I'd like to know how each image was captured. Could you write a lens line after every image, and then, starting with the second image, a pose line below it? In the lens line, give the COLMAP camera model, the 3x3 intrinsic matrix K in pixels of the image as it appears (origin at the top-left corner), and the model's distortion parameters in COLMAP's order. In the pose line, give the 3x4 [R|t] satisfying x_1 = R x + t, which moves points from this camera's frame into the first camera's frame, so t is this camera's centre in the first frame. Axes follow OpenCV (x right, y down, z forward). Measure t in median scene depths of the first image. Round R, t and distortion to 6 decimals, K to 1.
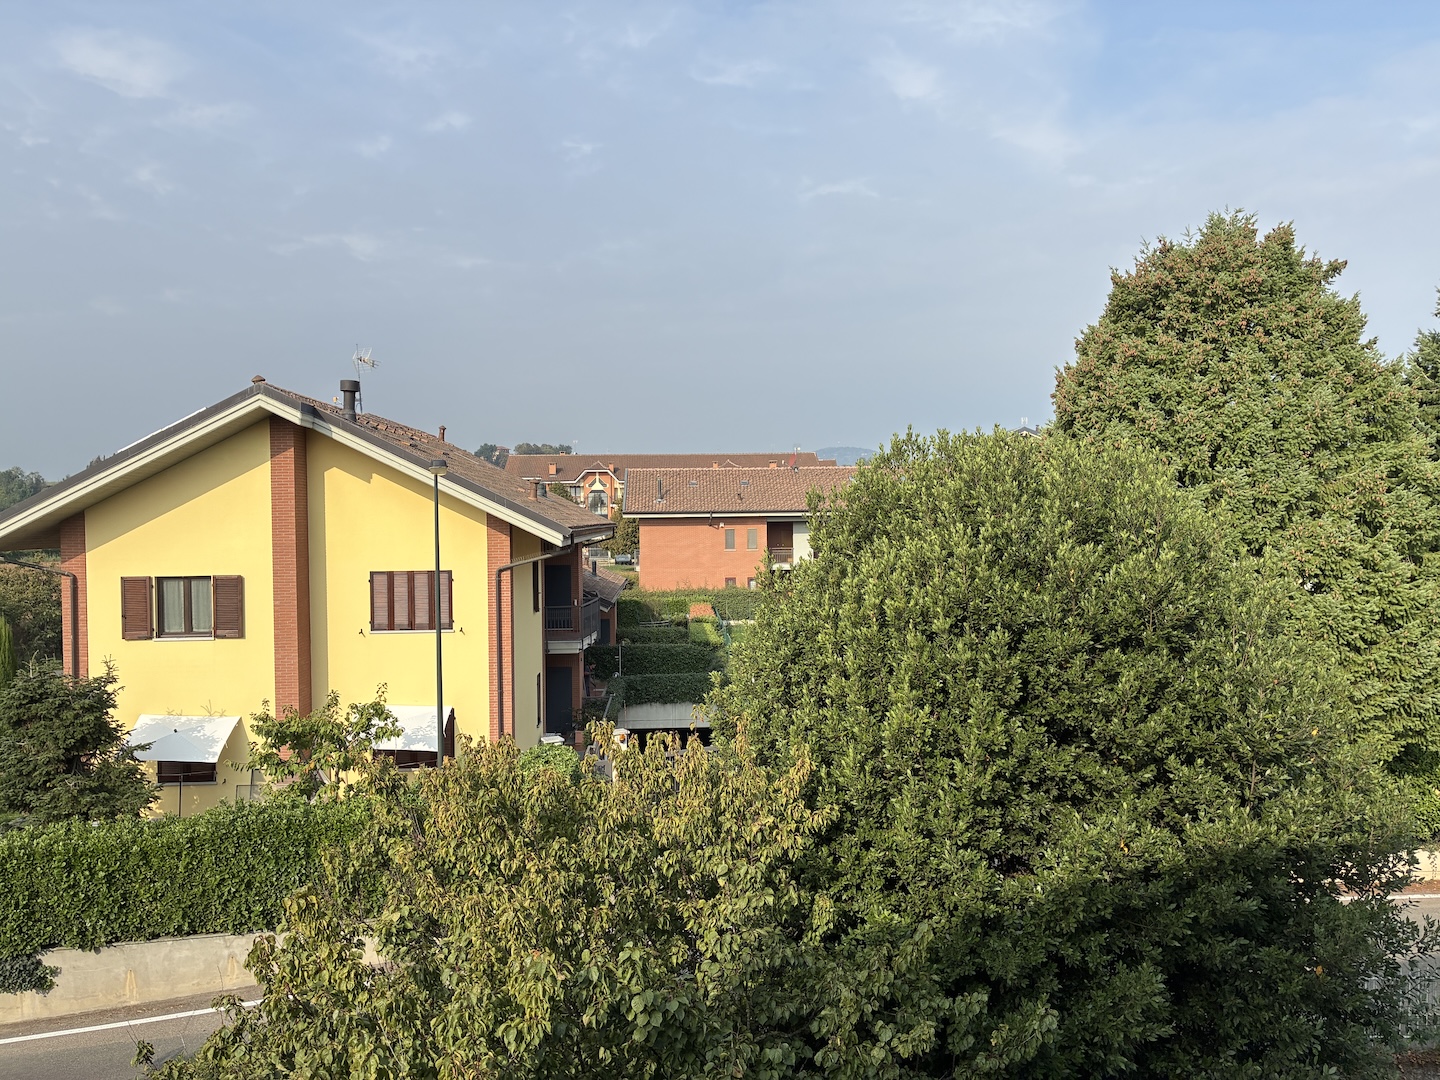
lens RADIAL K [[1073.3, 0, 716.3], [0, 1073.3, 536.1], [0, 0, 1]] dist [0.084821, -0.108074]
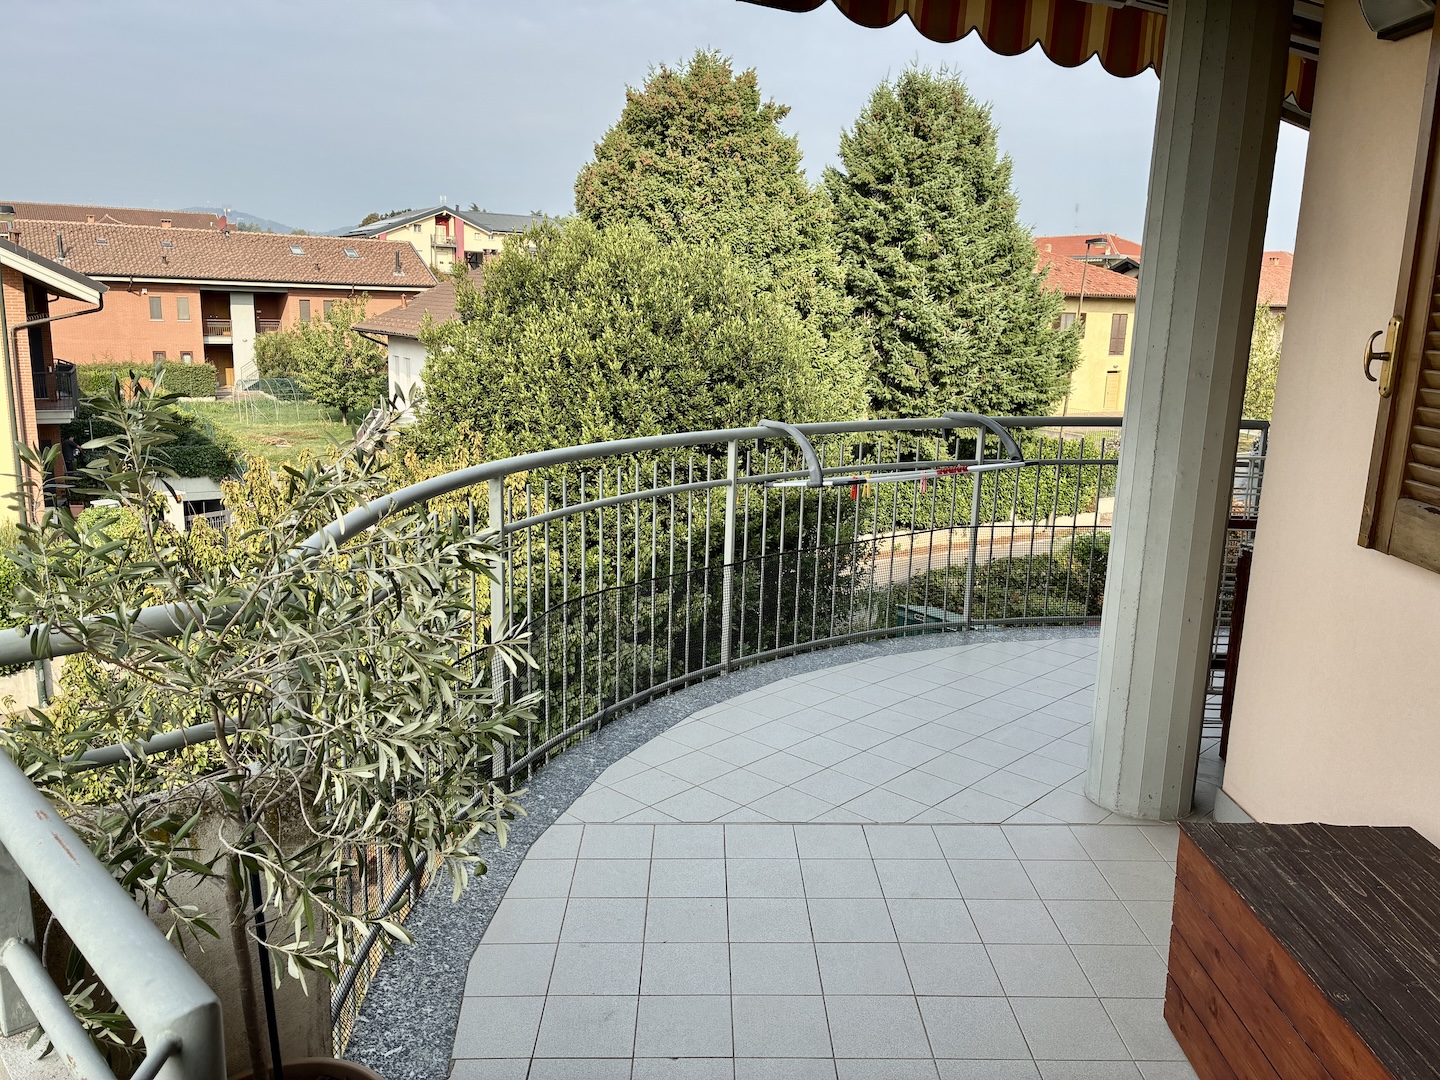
lens RADIAL K [[1084.3, 0, 722.4], [0, 1084.3, 515.4], [0, 0, 1]] dist [0.005508, 0.002293]
pose [[0.857151, -0.061412, 0.511391, -0.210323], [-0.031274, 0.984829, 0.170684, 0.014028], [-0.514115, -0.162296, 0.842227, -0.155378]]
